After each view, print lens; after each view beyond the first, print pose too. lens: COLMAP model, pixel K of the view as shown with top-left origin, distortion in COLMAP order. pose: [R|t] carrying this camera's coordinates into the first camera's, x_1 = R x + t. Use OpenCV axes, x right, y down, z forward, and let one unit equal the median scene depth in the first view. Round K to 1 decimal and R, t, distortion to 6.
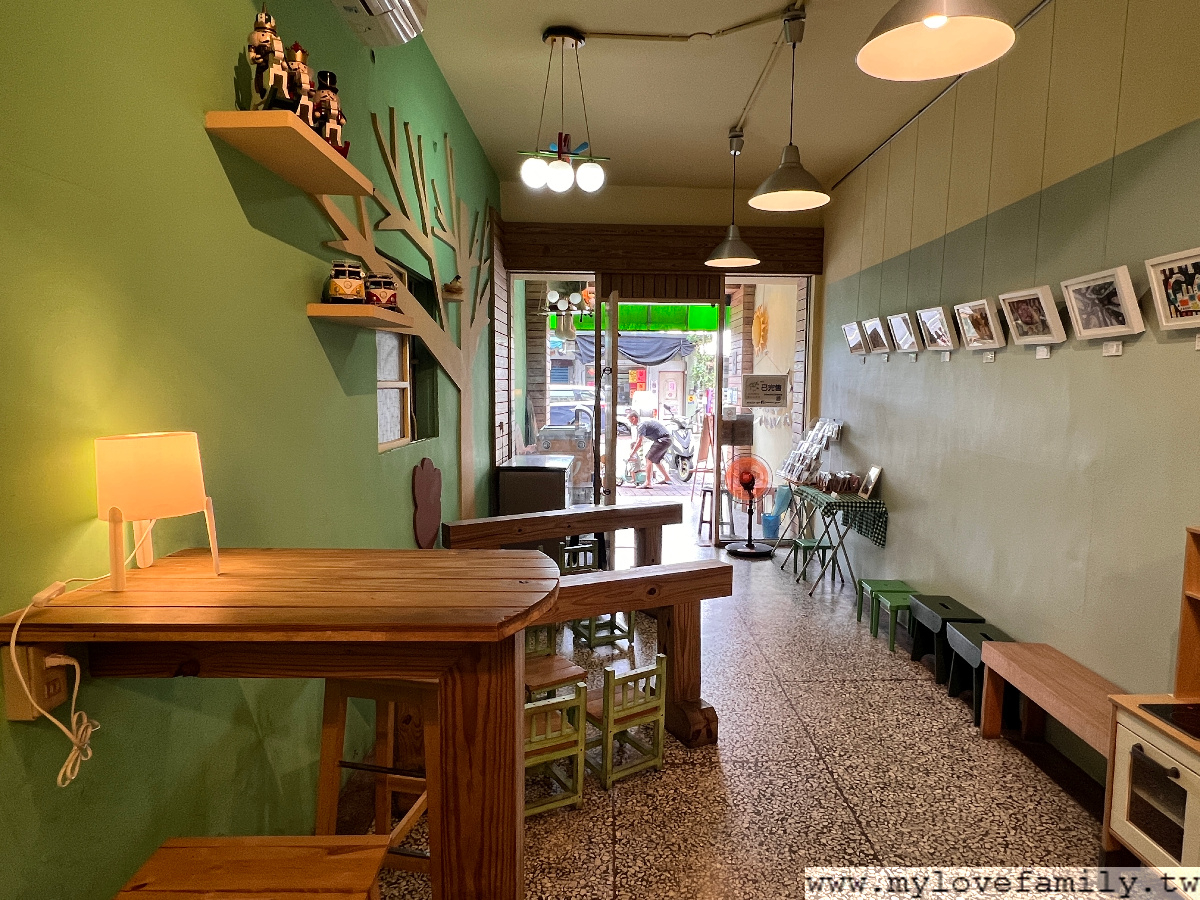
lens RADIAL K [[741.7, 0, 600.0], [0, 741.7, 450.0], [0, 0, 1]] dist [-0.001351, -0.000390]
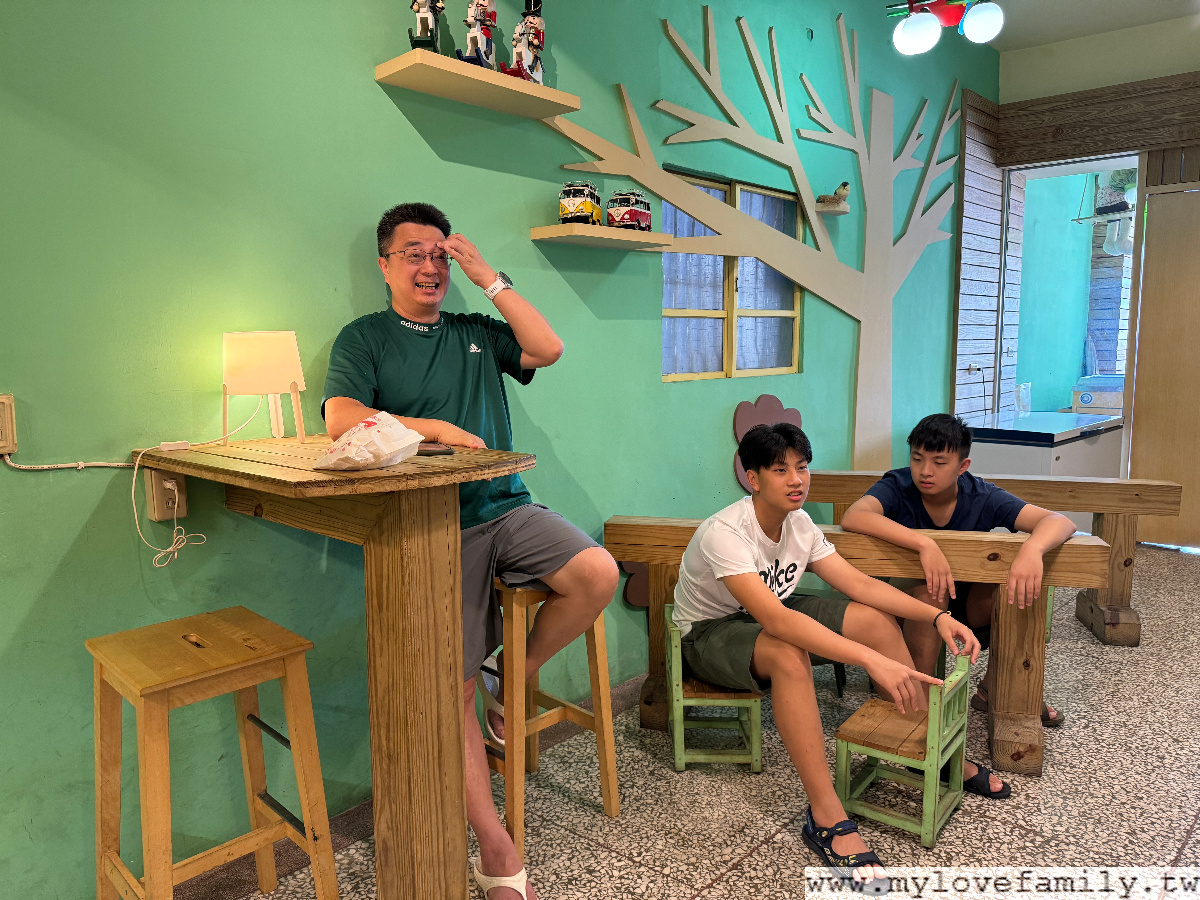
lens RADIAL K [[840.5, 0, 600.0], [0, 840.5, 450.0], [0, 0, 1]] dist [0.049003, -0.088000]
pose [[0.725078, 0.059832, -0.686063, 0.495625], [-0.035499, 0.998142, 0.049531, 0.052920], [0.687751, -0.011559, 0.725854, 0.191009]]
